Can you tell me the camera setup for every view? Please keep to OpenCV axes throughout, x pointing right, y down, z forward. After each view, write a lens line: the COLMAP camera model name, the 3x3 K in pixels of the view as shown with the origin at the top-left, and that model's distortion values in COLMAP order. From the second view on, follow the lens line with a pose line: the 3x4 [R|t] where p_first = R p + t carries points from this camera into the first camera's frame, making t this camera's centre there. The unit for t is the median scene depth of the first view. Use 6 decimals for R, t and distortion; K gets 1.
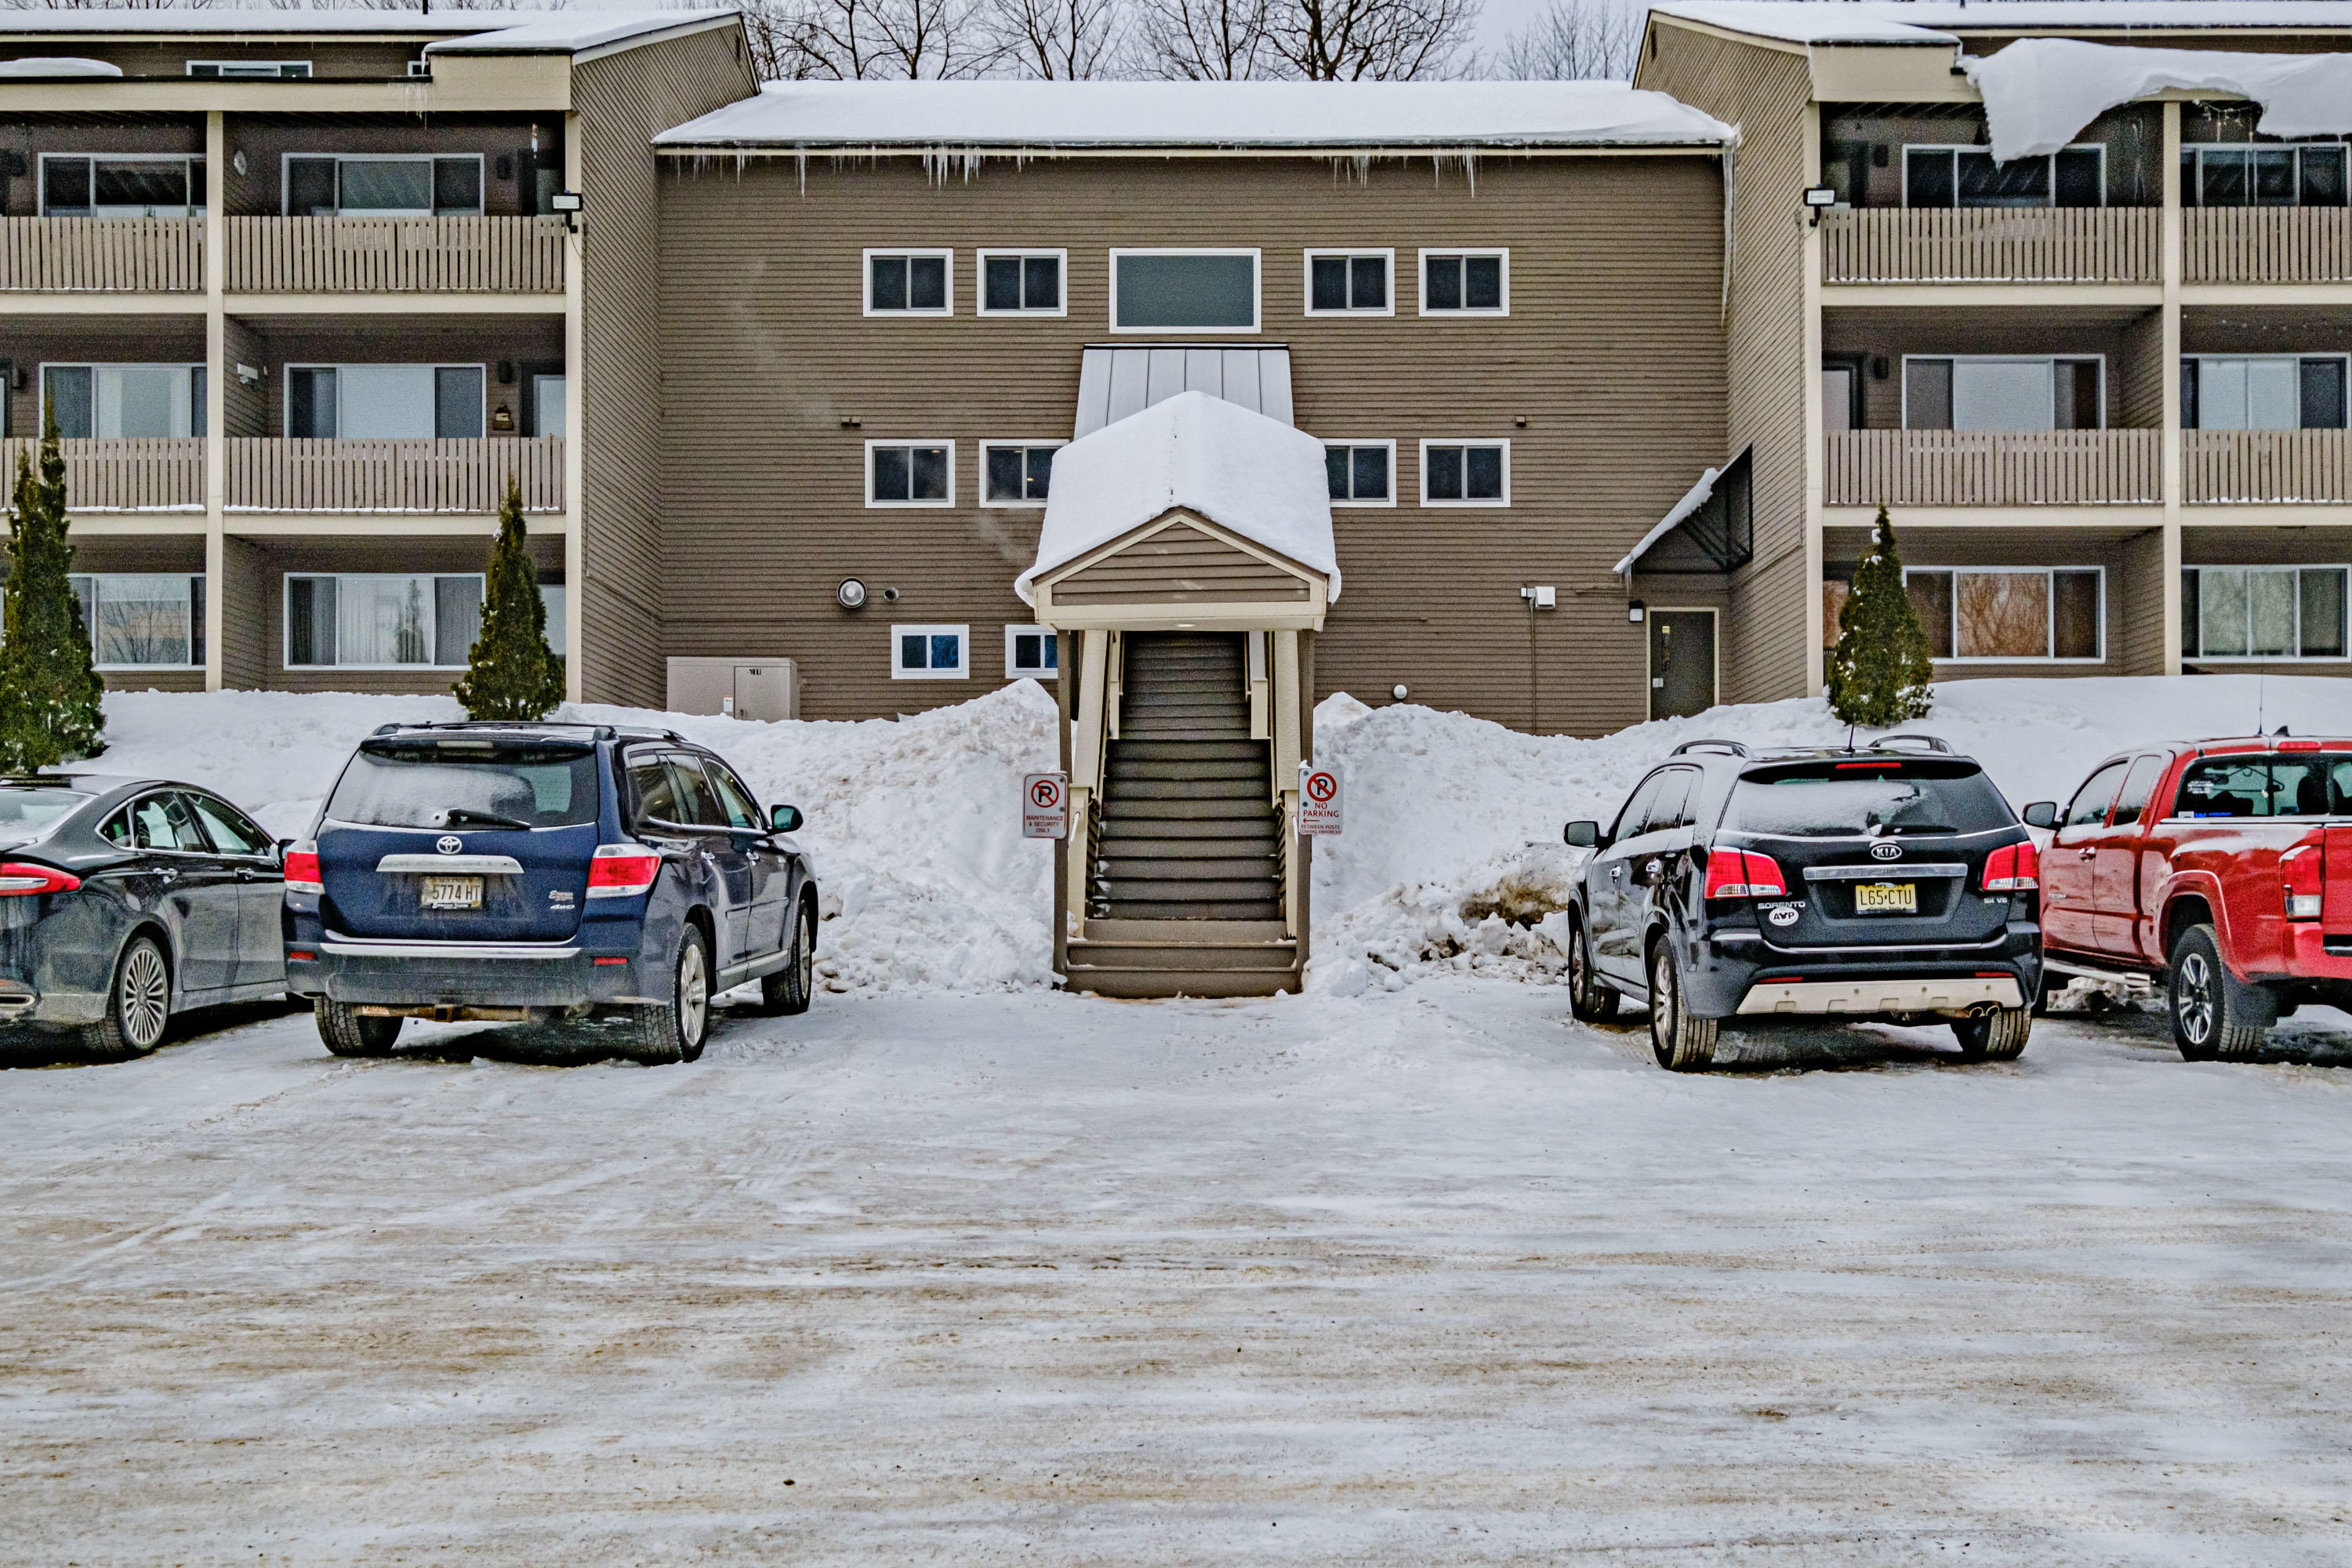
lens RADIAL K [[2258.4, 0, 1176.3], [0, 2258.4, 785.6], [0, 0, 1]] dist [0.013602, 0.000000]
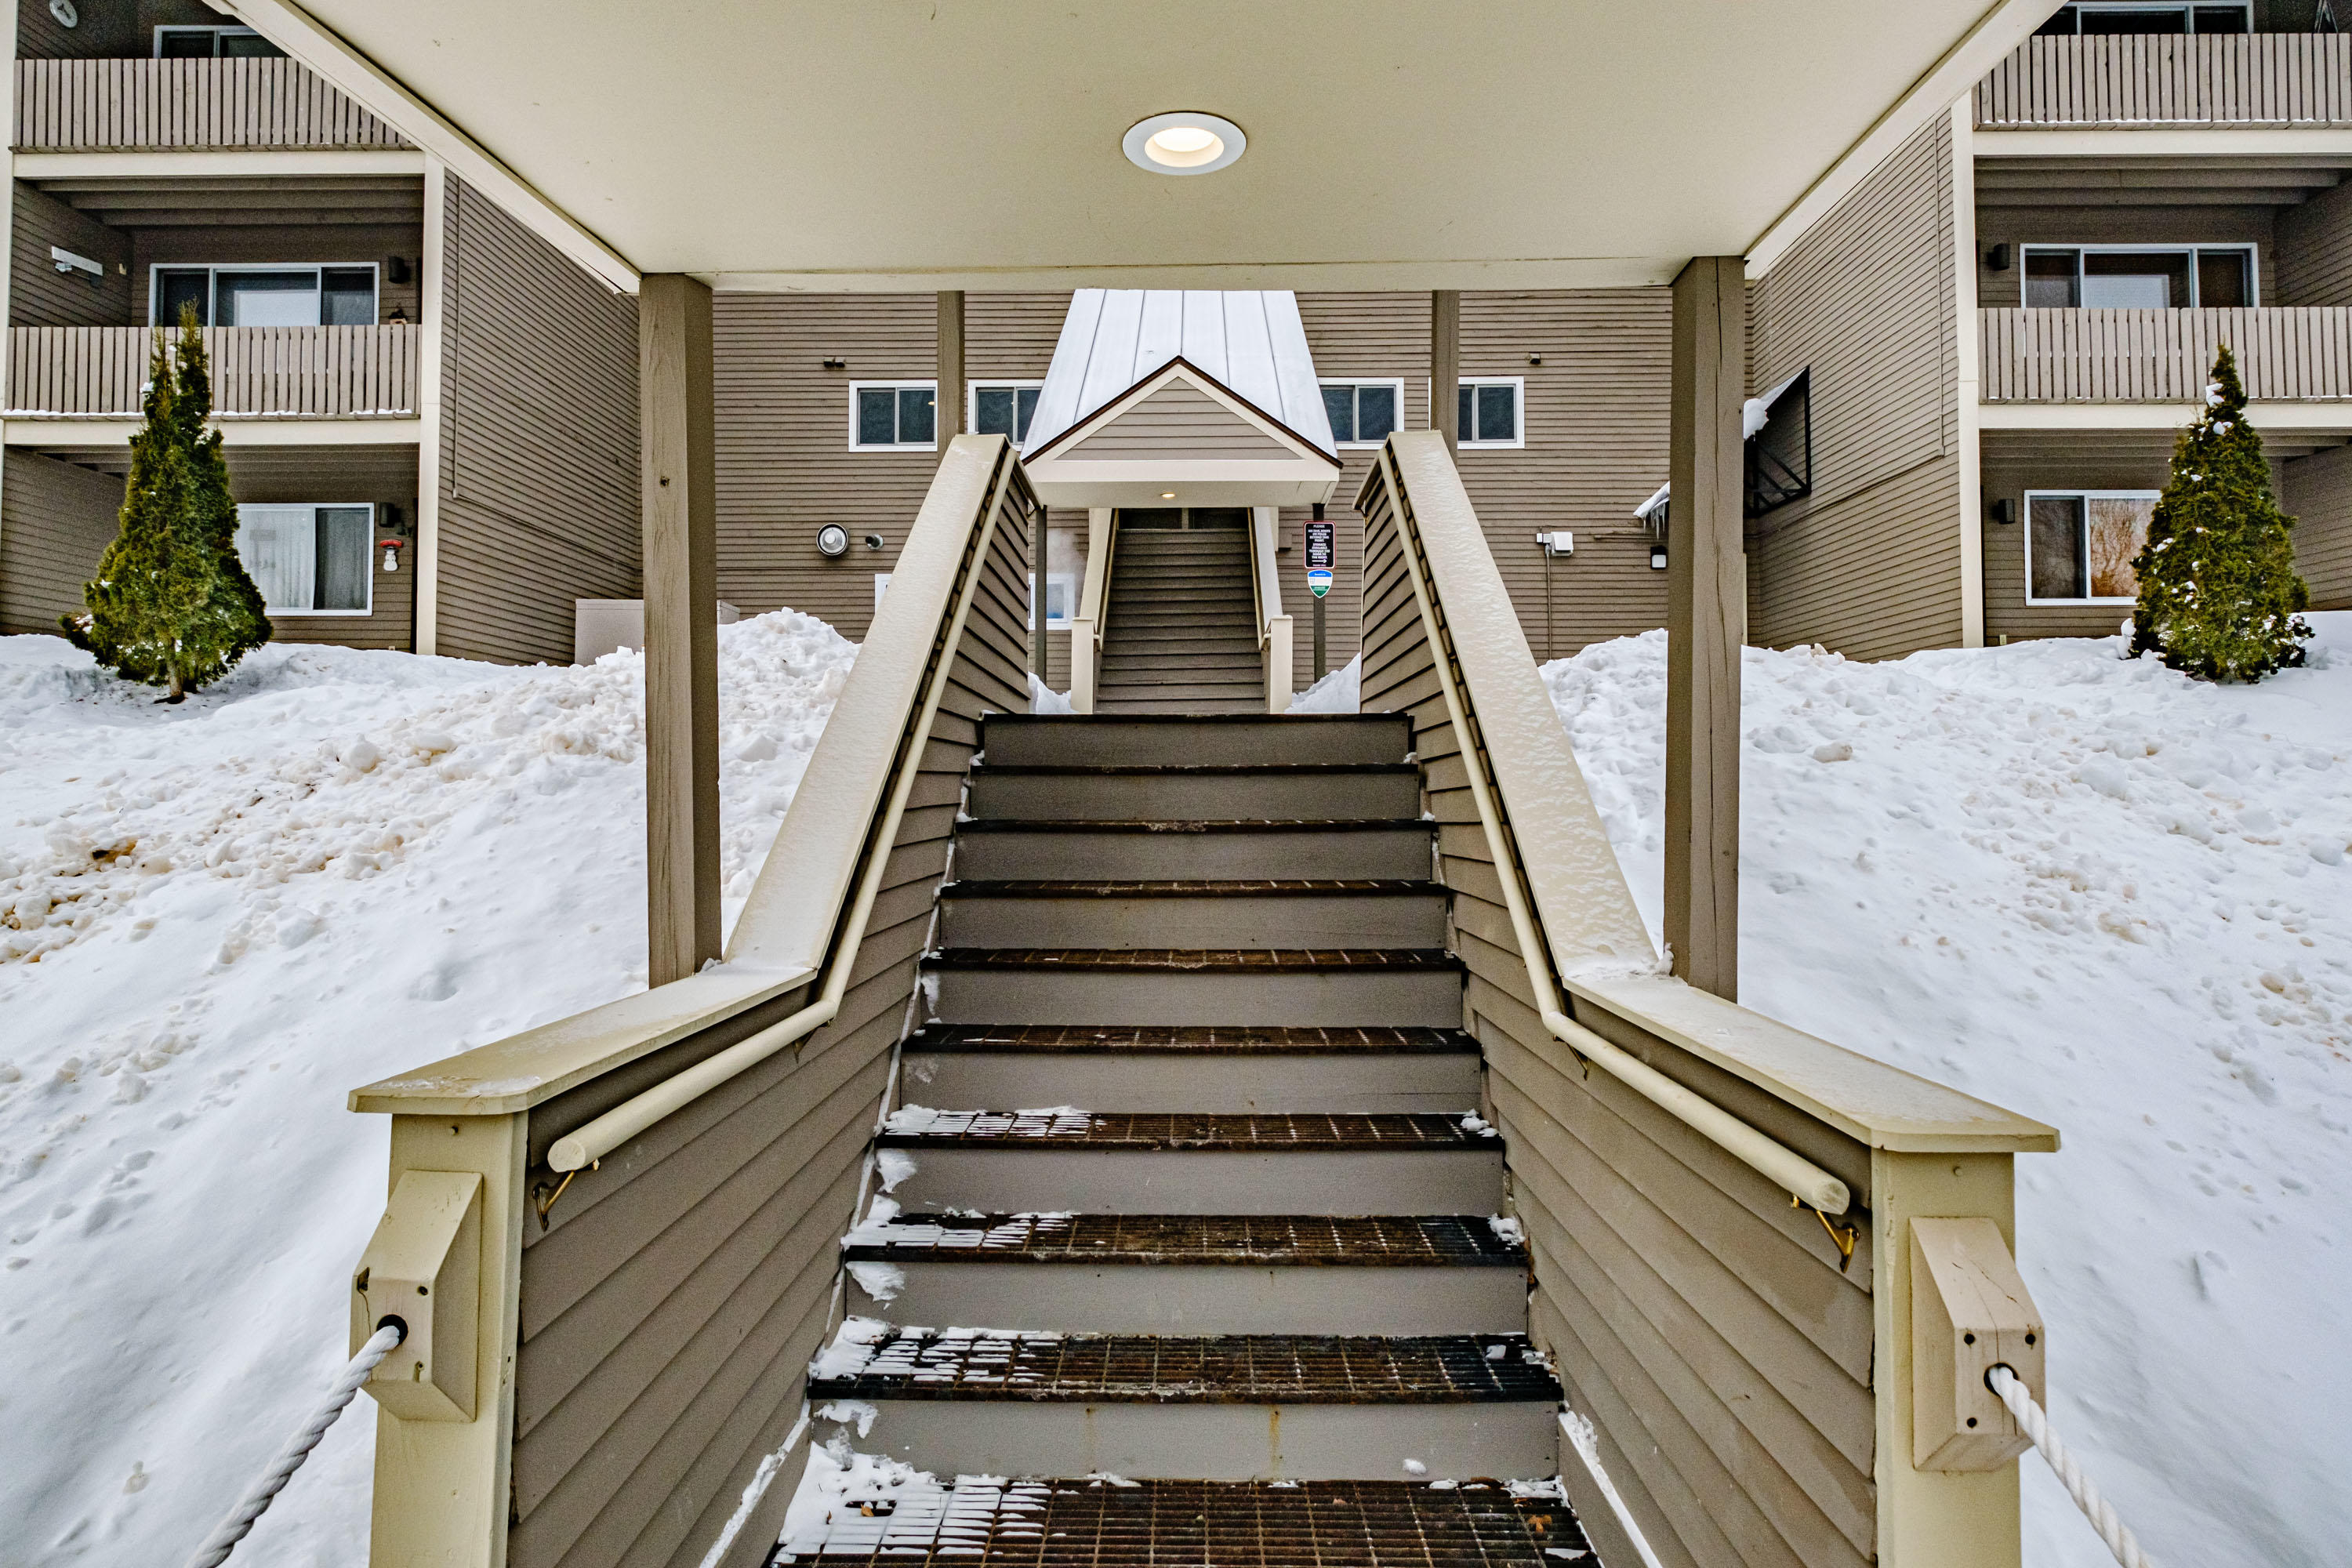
lens RADIAL K [[1286.4, 0, 1170.7], [0, 1286.4, 781.2], [0, 0, 1]] dist [0.004934, 0.000333]
pose [[0.999980, -0.000563, -0.006232, 0.002279], [0.000890, 0.998613, 0.052643, -0.013153], [0.006194, -0.052648, 0.998594, 0.496666]]
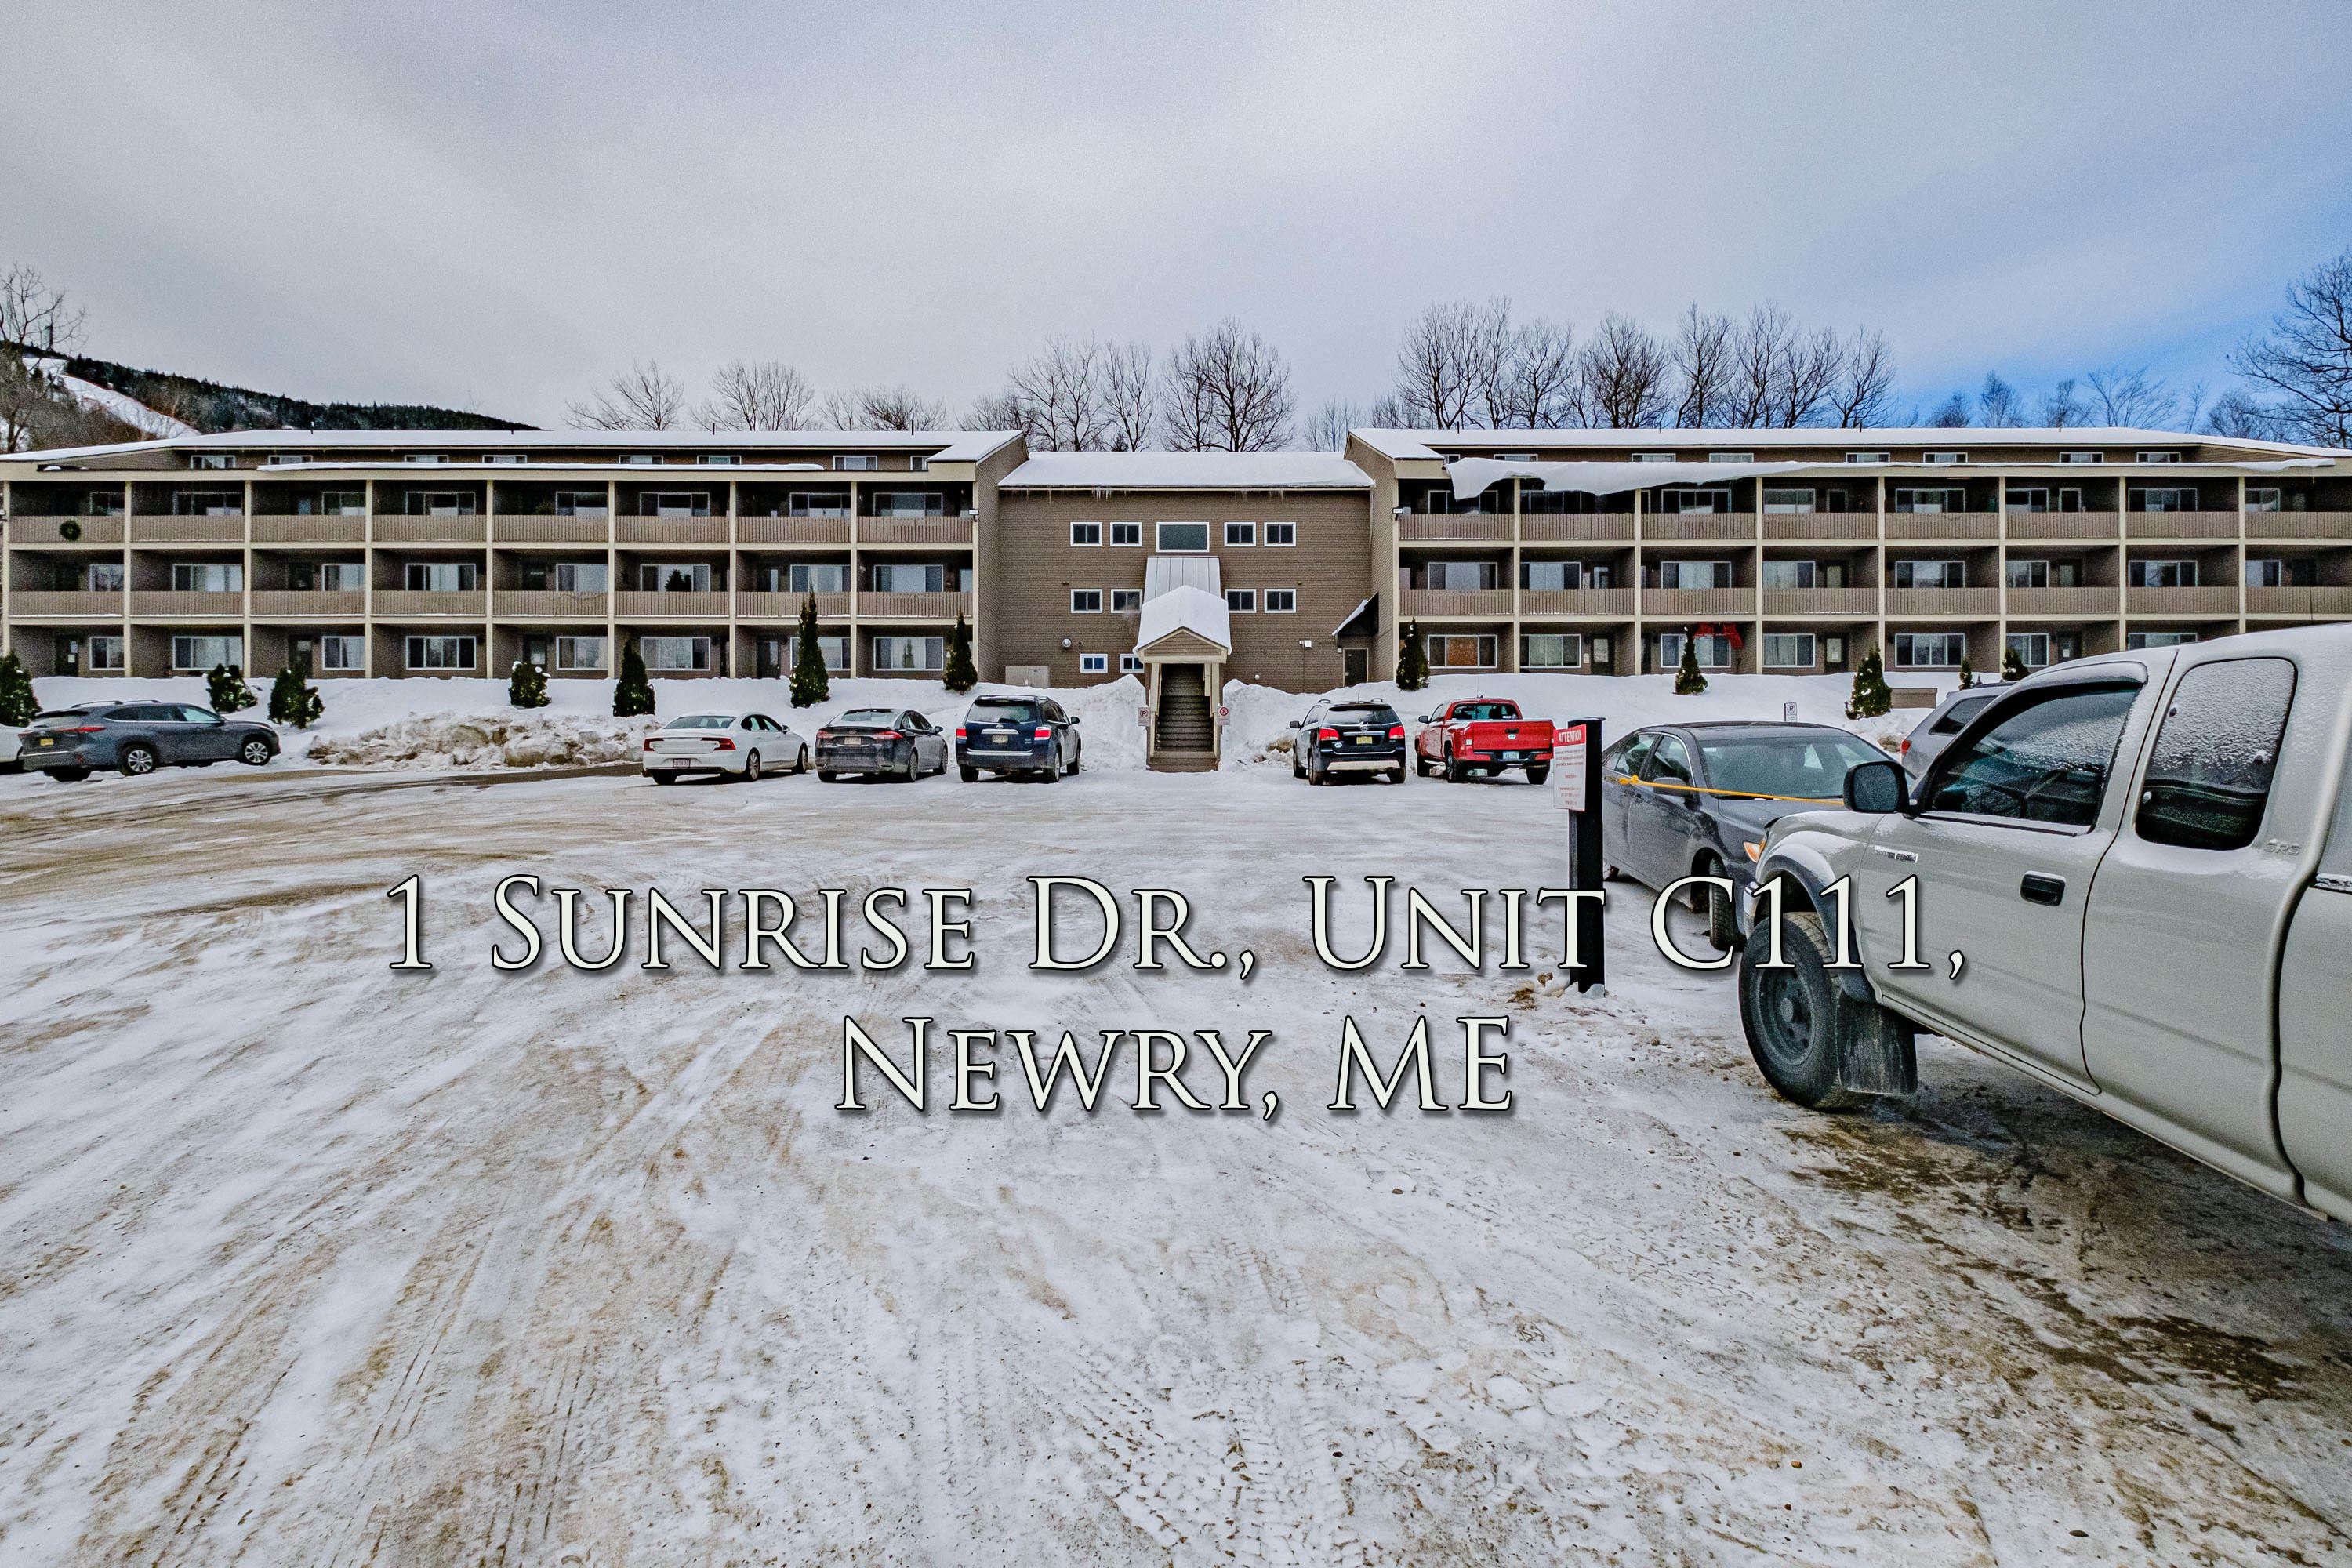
lens RADIAL K [[1081.6, 0, 1175.7], [0, 1081.6, 774.9], [0, 0, 1]] dist [0.016571, 0.000608]
pose [[0.999999, -0.000225, 0.001387, -0.007624], [0.000138, 0.998056, 0.062316, -0.003621], [-0.001399, -0.062315, 0.998056, -0.424628]]
